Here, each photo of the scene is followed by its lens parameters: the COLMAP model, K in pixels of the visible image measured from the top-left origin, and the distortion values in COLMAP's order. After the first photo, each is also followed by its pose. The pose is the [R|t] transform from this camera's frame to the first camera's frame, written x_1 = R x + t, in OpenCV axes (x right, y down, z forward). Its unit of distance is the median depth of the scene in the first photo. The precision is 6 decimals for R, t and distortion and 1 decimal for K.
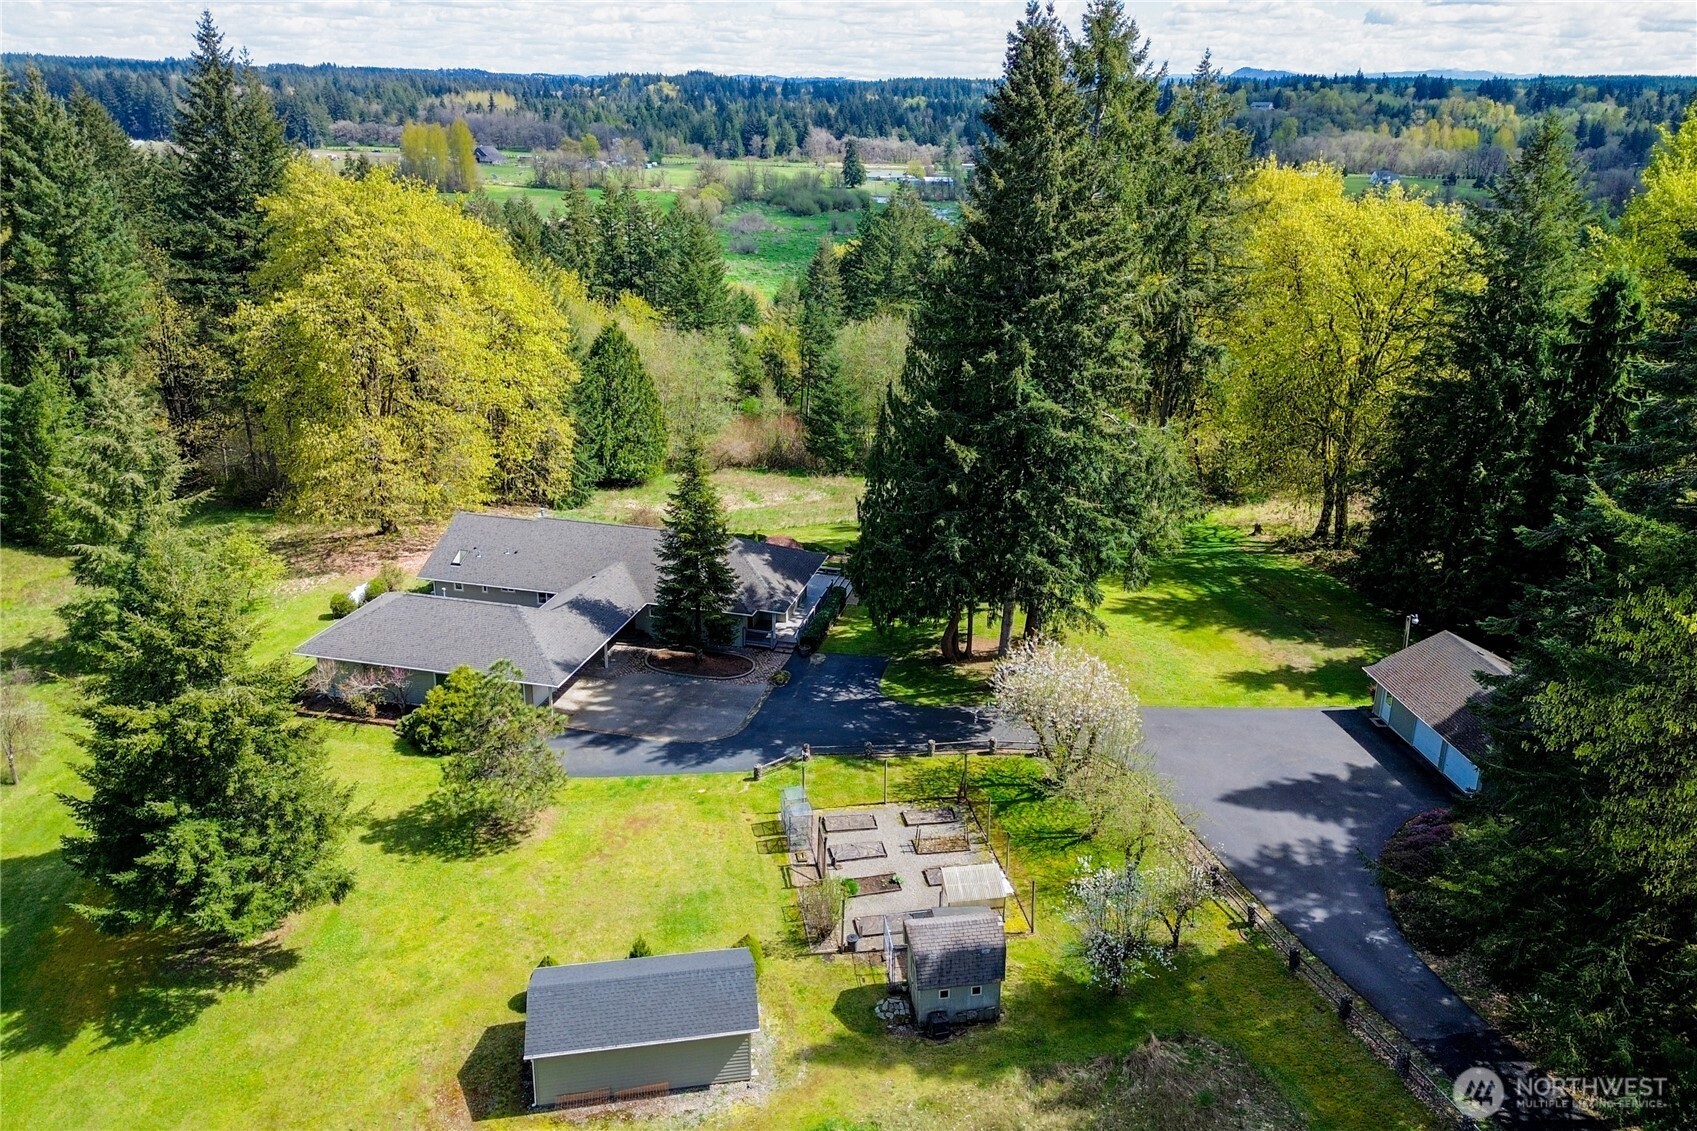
lens RADIAL K [[1165.8, 0, 851.2], [0, 1165.8, 566.3], [0, 0, 1]] dist [0.032681, 0.002011]
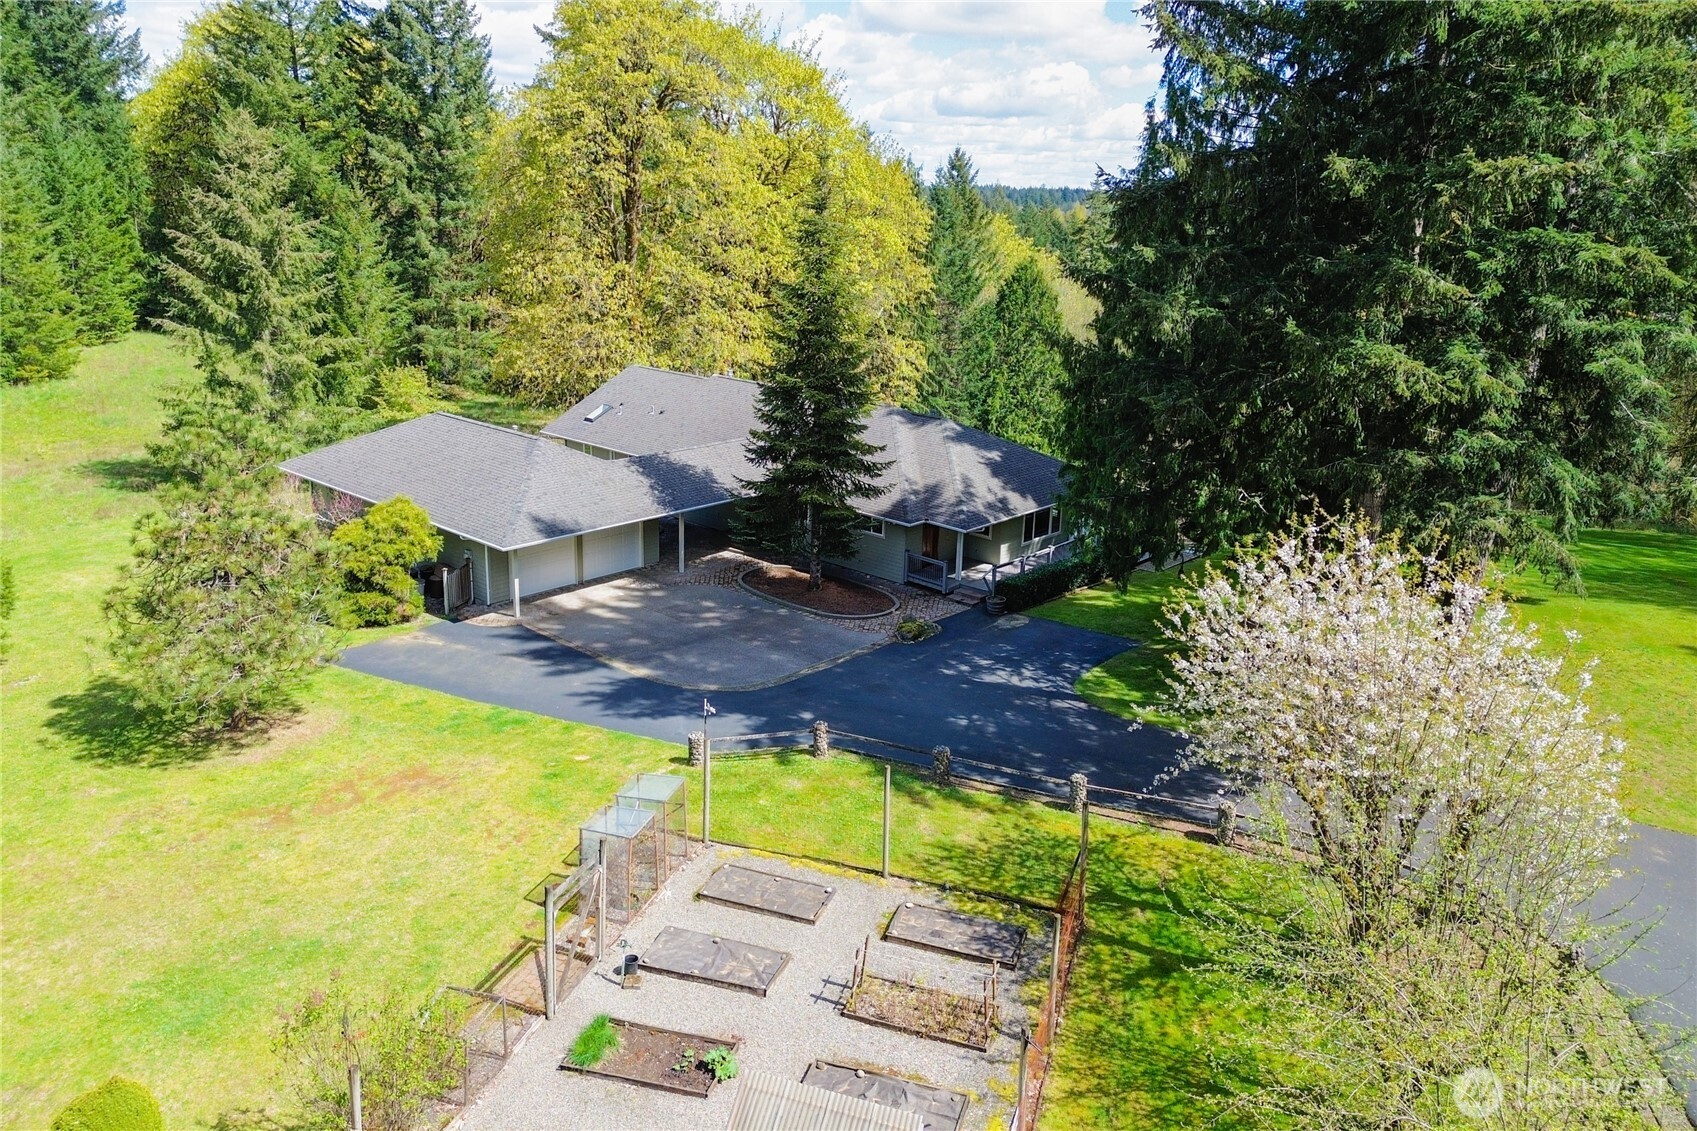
lens RADIAL K [[1165.8, 0, 848.4], [0, 1165.8, 559.5], [0, 0, 1]] dist [0.032681, 0.002011]
pose [[0.883854, 0.146560, -0.444210, 0.170168], [-0.177593, 0.983682, -0.028810, 0.093637], [0.432739, 0.104353, 0.895459, 0.538254]]
